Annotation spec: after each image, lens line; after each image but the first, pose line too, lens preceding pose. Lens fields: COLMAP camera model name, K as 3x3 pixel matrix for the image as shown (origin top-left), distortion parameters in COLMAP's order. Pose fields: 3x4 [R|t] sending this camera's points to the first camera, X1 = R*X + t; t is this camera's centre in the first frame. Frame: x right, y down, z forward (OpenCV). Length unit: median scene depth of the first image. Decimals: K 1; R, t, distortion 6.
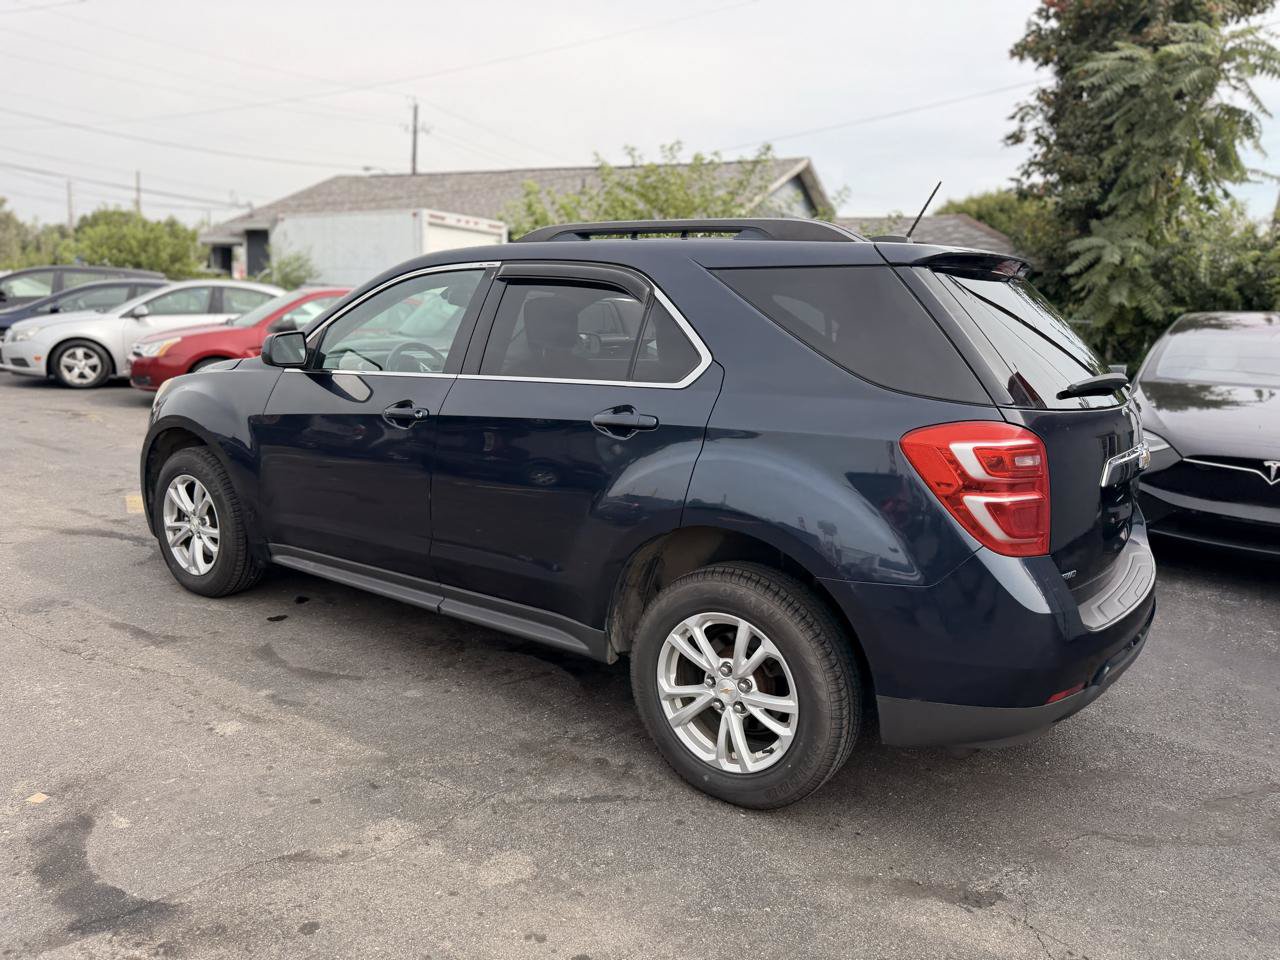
lens RADIAL K [[911.6, 0, 643.8], [0, 911.6, 469.5], [0, 0, 1]] dist [0.014997, -0.019759]
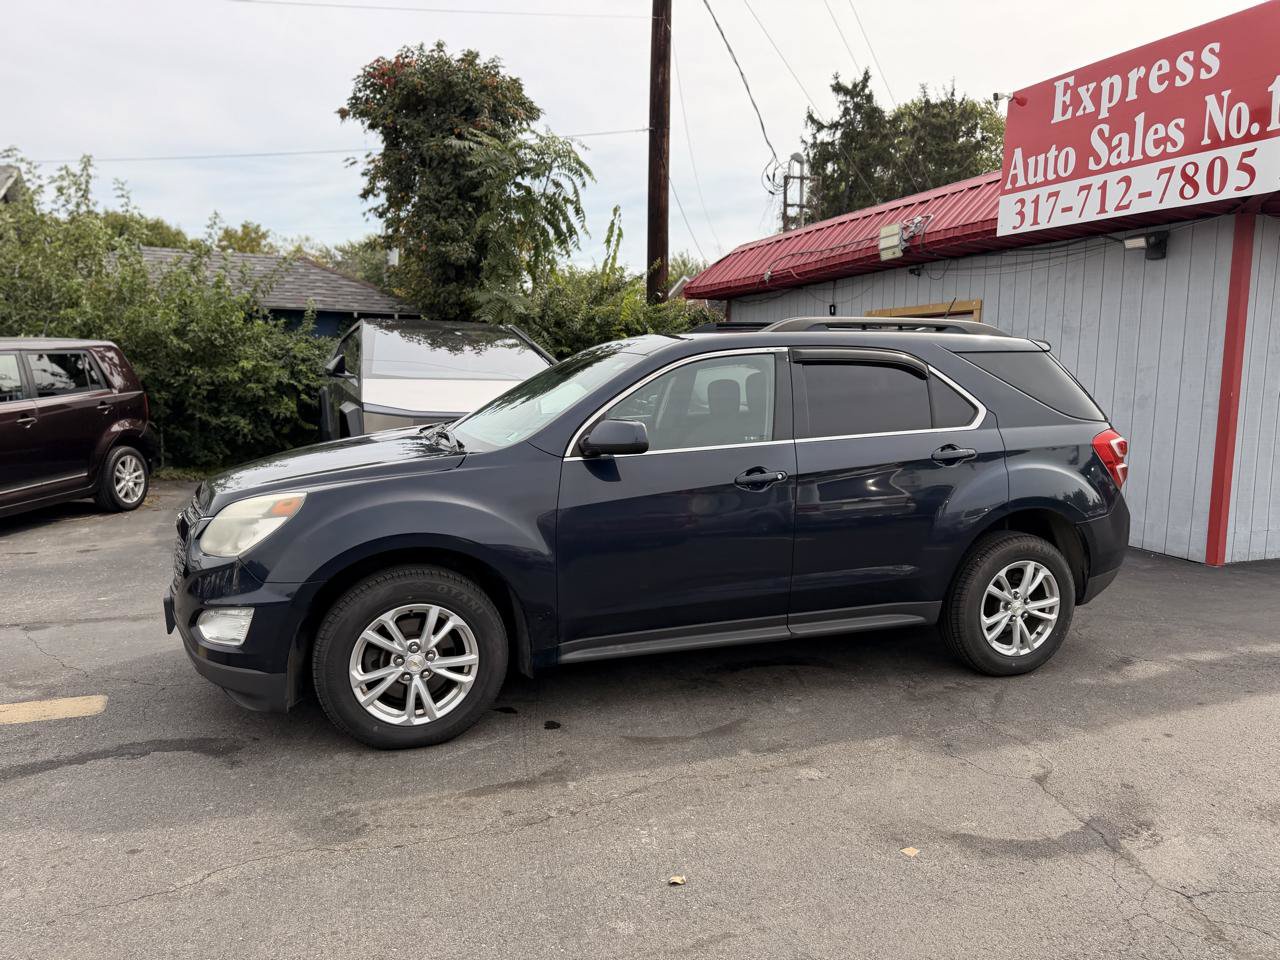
lens RADIAL K [[911.6, 0, 646.1], [0, 911.6, 479.1], [0, 0, 1]] dist [0.014997, -0.019759]
pose [[0.576501, -0.140029, 0.805009, -1.508495], [0.152174, 0.986369, 0.062598, -0.182734], [-0.802801, 0.086414, 0.589951, 0.509259]]
